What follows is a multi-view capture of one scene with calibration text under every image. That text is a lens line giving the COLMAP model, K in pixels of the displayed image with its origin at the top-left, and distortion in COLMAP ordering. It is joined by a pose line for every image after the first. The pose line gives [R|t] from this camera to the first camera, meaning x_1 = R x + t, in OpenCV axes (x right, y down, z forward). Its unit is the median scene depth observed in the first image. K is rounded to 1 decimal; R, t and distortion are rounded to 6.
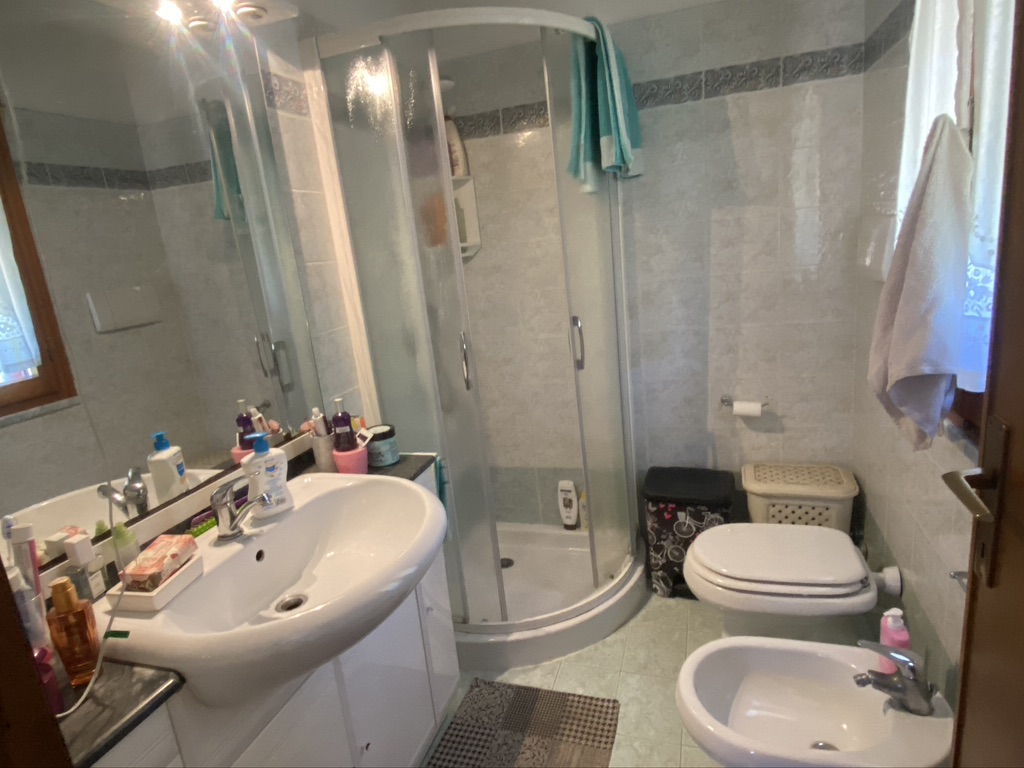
lens RADIAL K [[586.5, 0, 516.1], [0, 586.5, 380.3], [0, 0, 1]] dist [0.049634, -0.000402]
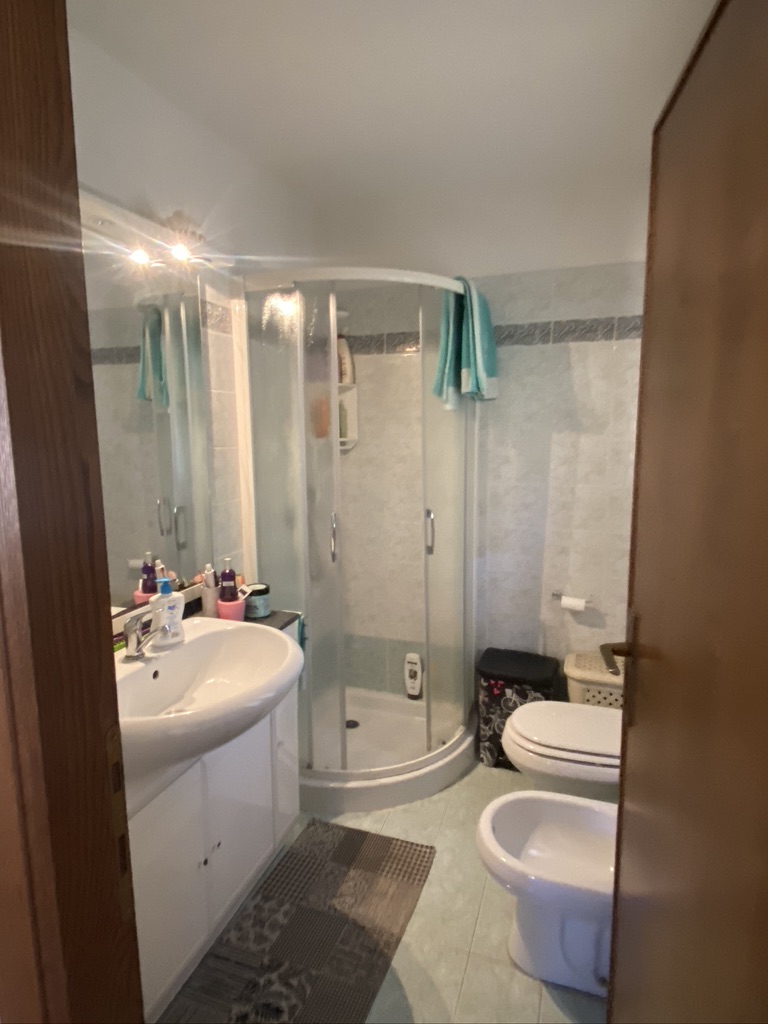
lens RADIAL K [[586.5, 0, 384.0], [0, 586.5, 512.0], [0, 0, 1]] dist [0.049634, -0.000402]
pose [[0.995087, 0.098247, -0.012244, 0.023331], [-0.098925, 0.991659, -0.082618, 0.003116], [0.004025, 0.083423, 0.996506, -0.182116]]
